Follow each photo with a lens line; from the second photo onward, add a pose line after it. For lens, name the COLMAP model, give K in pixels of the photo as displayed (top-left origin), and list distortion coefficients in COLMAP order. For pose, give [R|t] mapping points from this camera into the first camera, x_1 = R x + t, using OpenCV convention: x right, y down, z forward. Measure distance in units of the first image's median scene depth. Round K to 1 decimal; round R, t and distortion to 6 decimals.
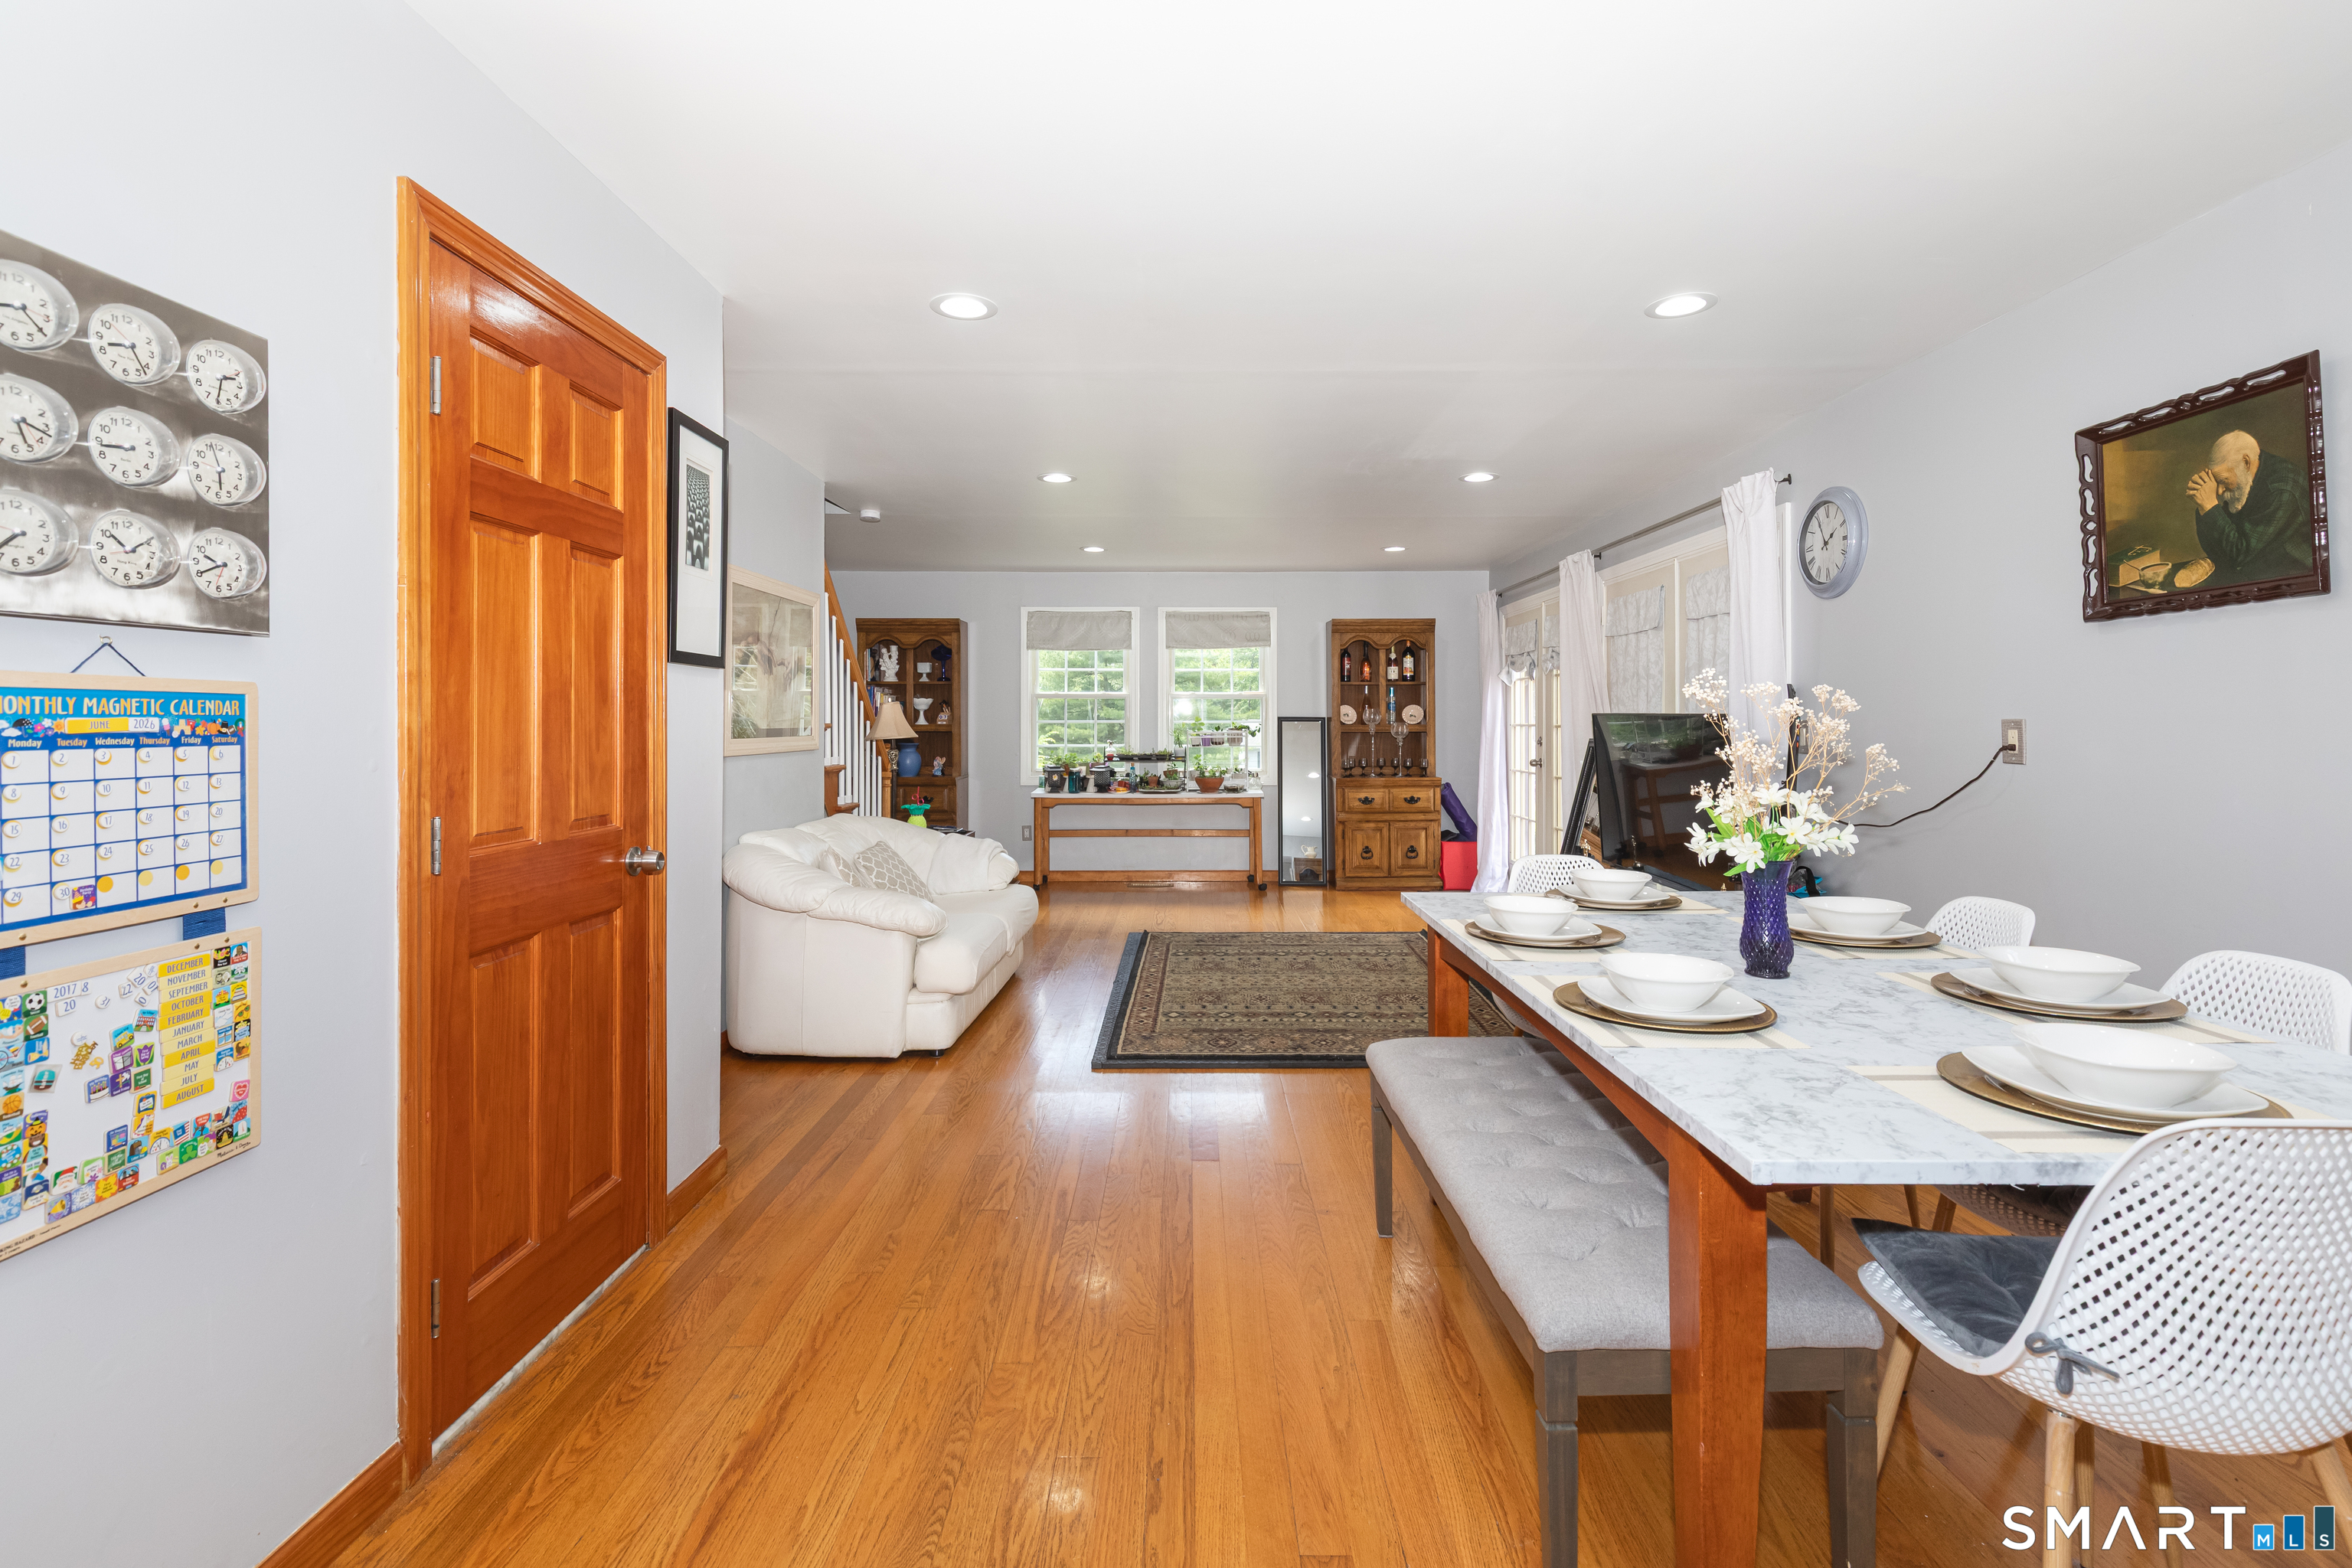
lens RADIAL K [[1081.6, 0, 1199.2], [0, 1081.6, 708.0], [0, 0, 1]] dist [0.007116, -0.002162]
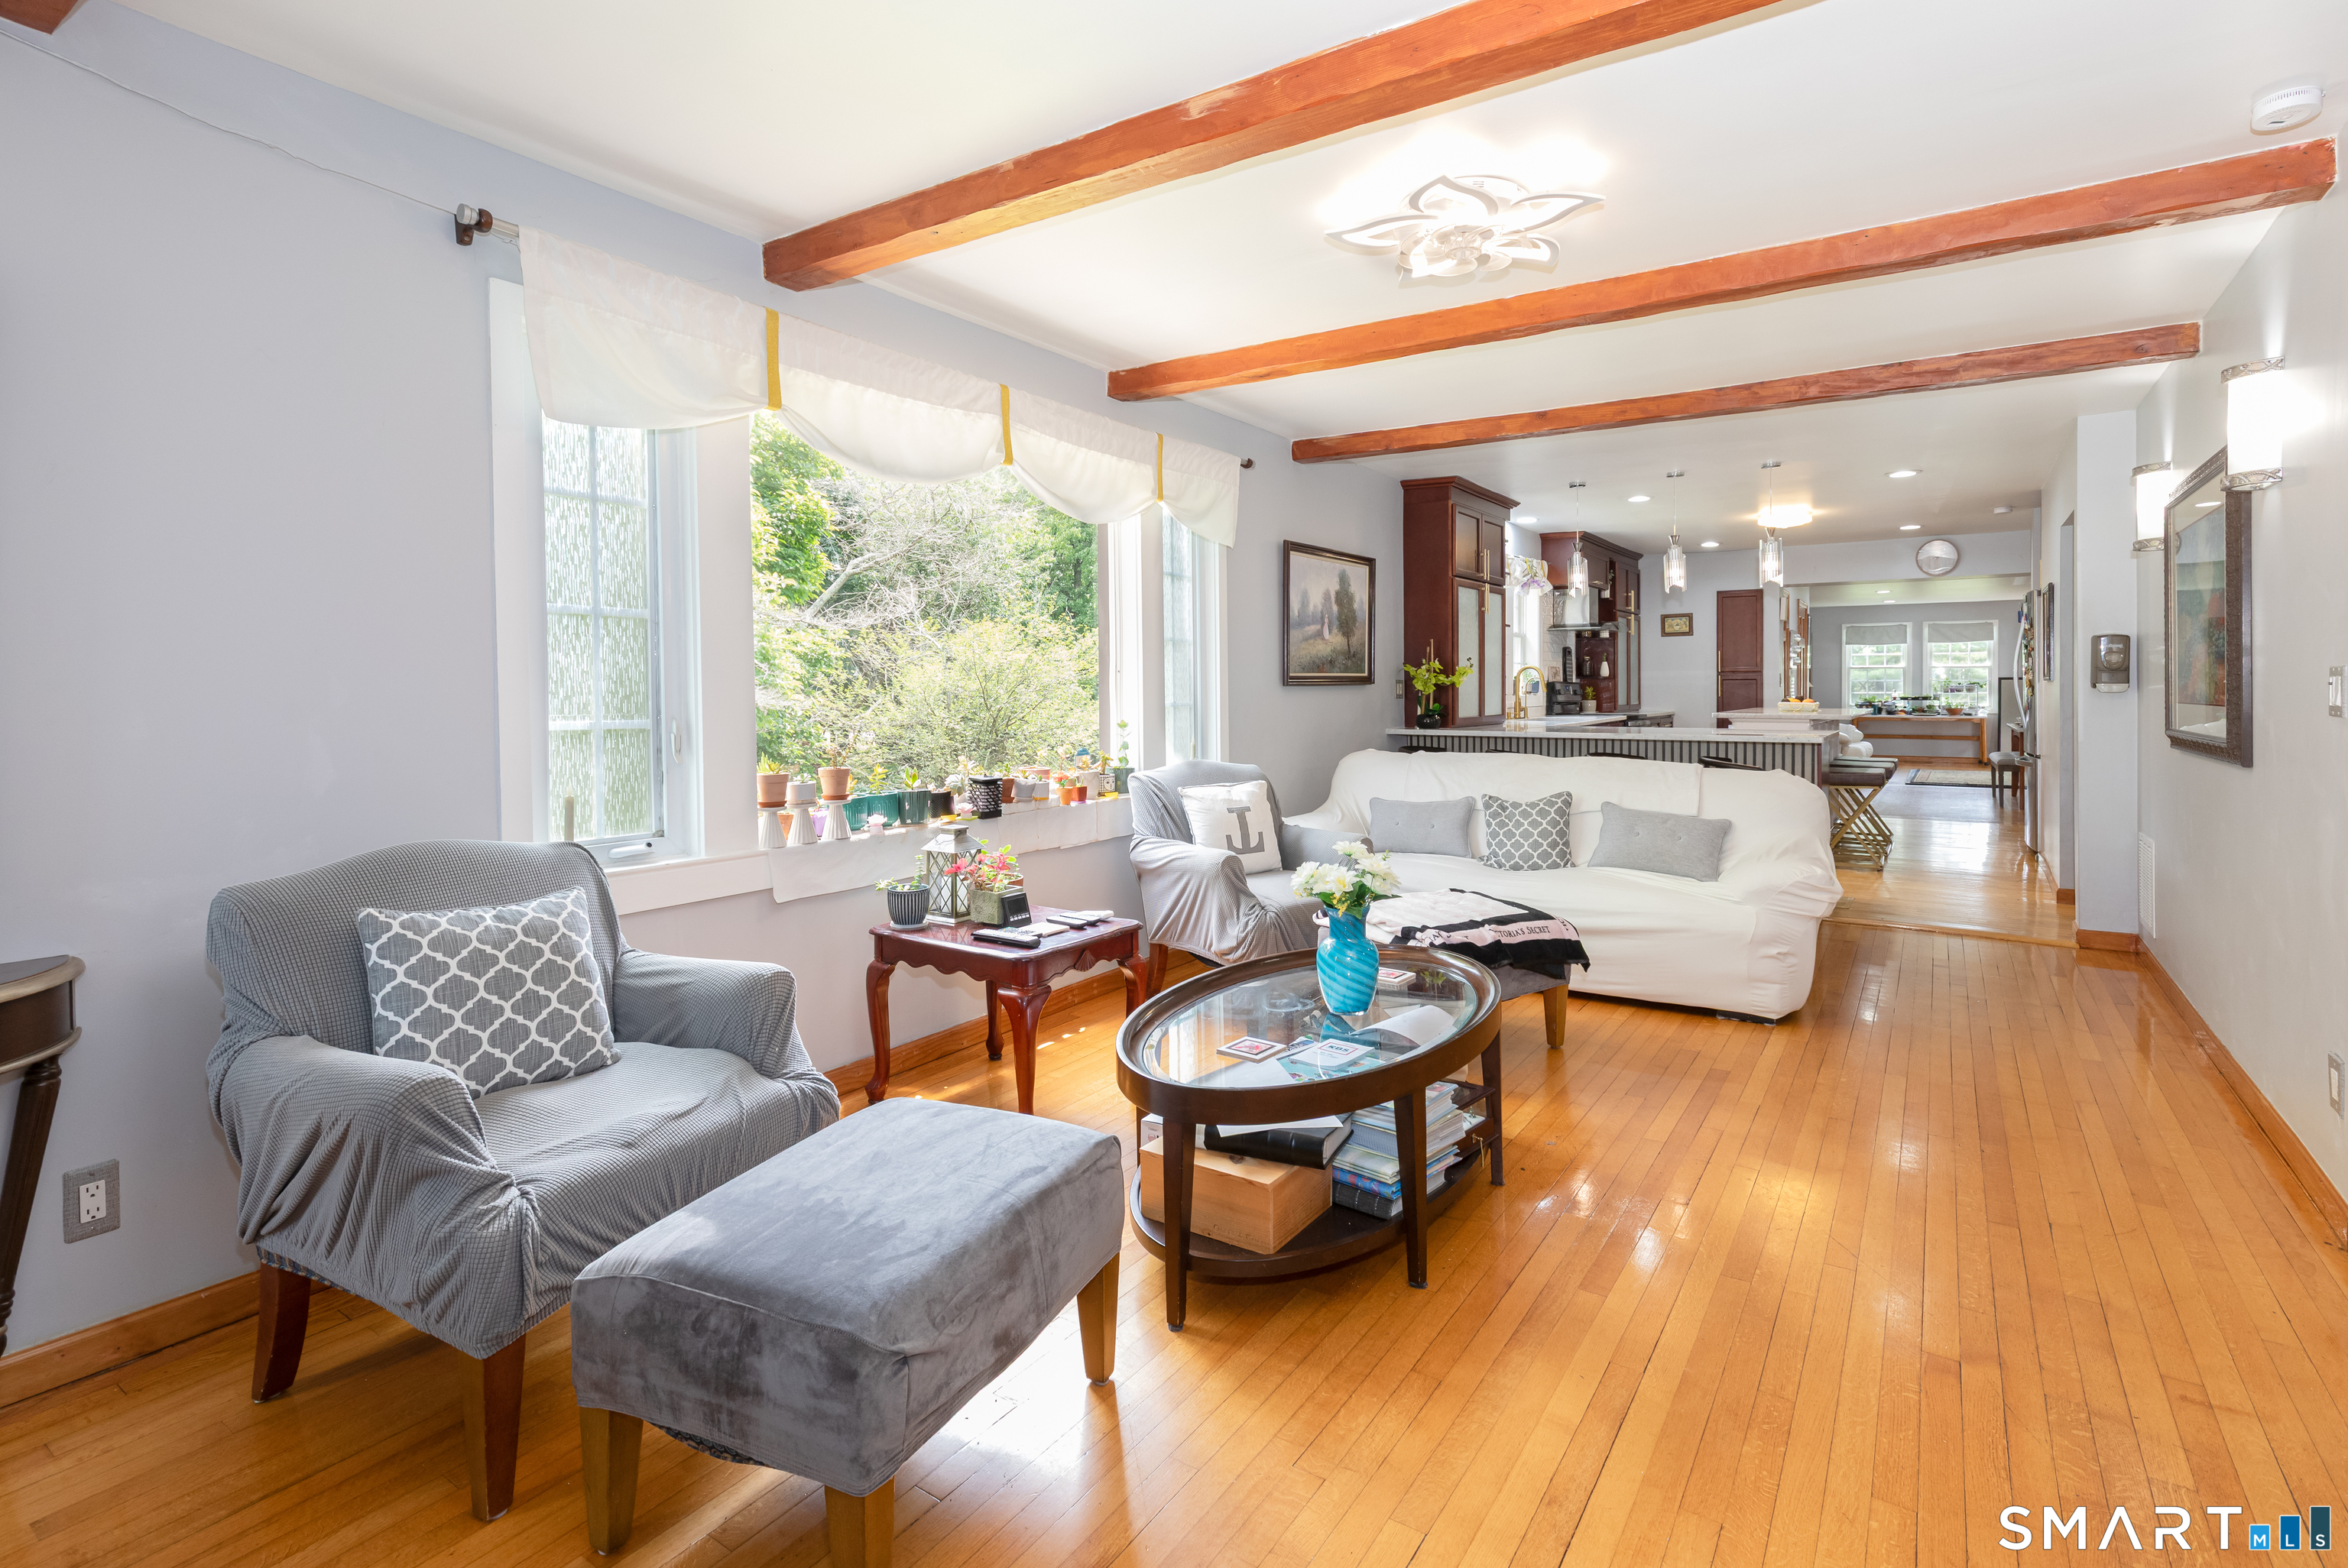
lens RADIAL K [[1079.6, 0, 1222.6], [0, 1079.6, 685.9], [0, 0, 1]] dist [0.007116, -0.002162]
pose [[0.825961, -0.003861, -0.563715, 0.020431], [0.012598, 0.999853, 0.011611, -0.016701], [0.563587, -0.016692, 0.825888, -1.389116]]
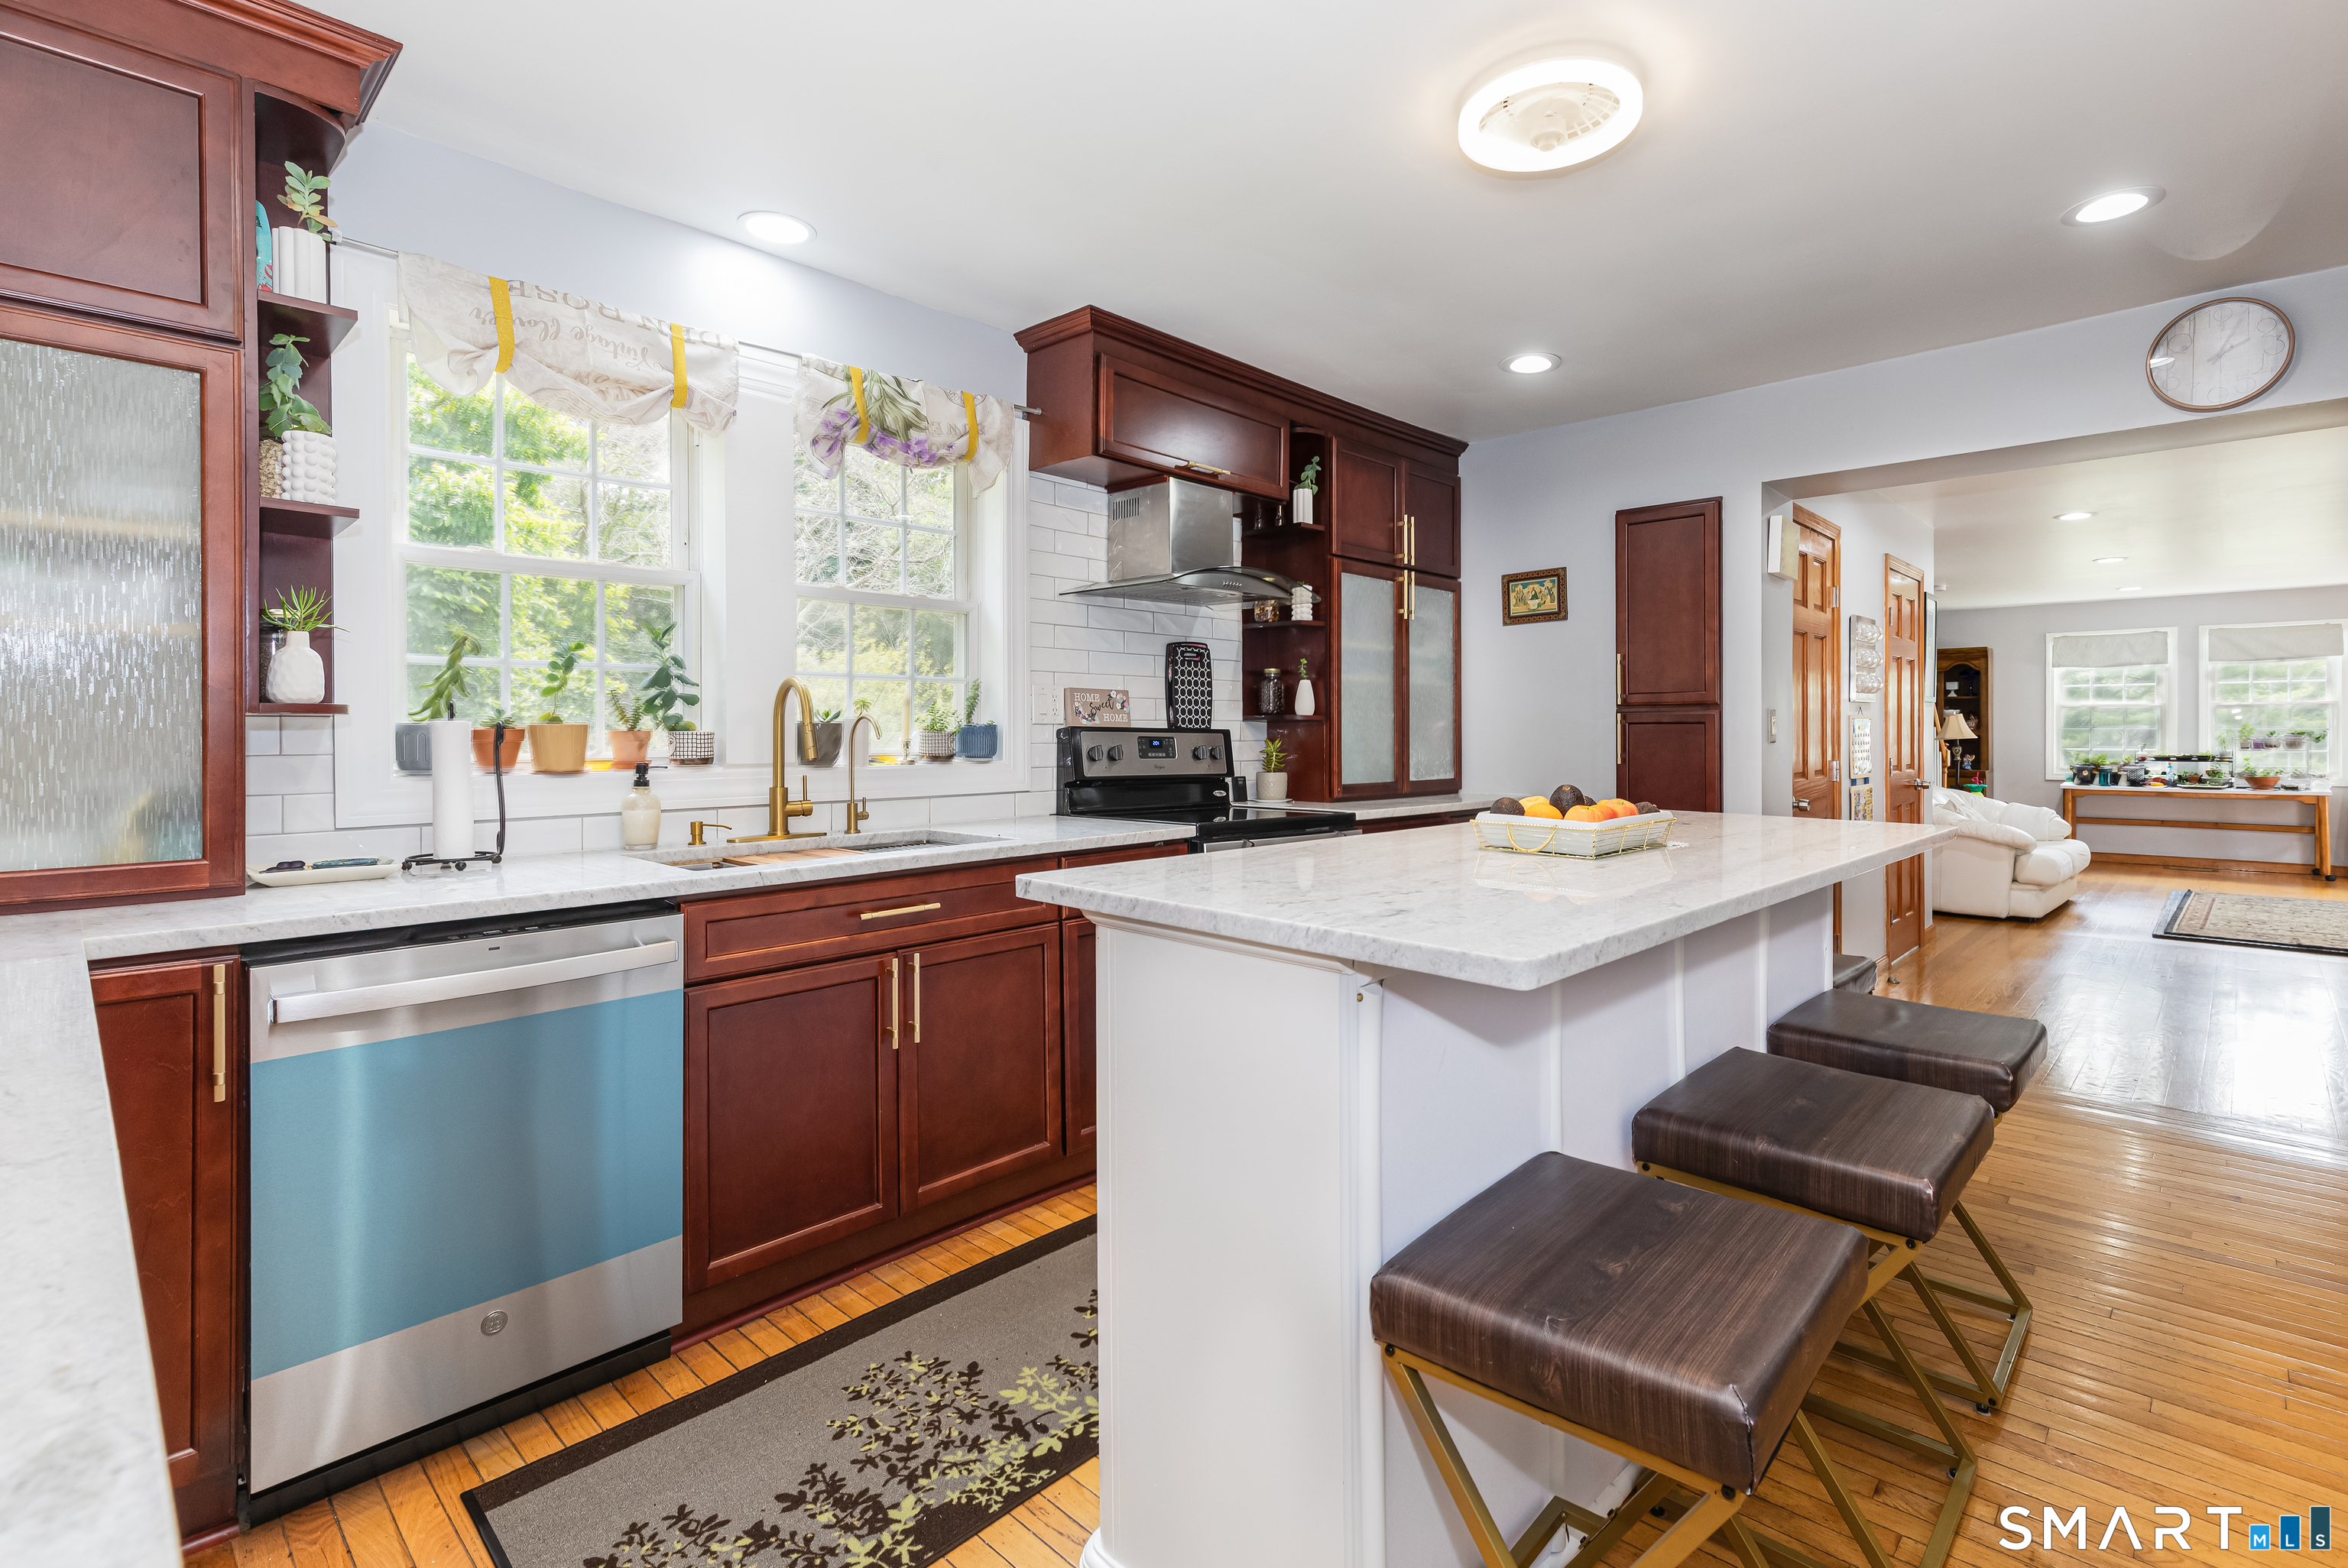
lens RADIAL K [[1079.6, 0, 1200.4], [0, 1079.6, 720.7], [0, 0, 1]] dist [0.007116, -0.002162]
pose [[0.715377, -0.004654, -0.698723, 0.008207], [0.009098, 0.999955, 0.002655, -0.007305], [0.698680, -0.008256, 0.715387, -0.574369]]
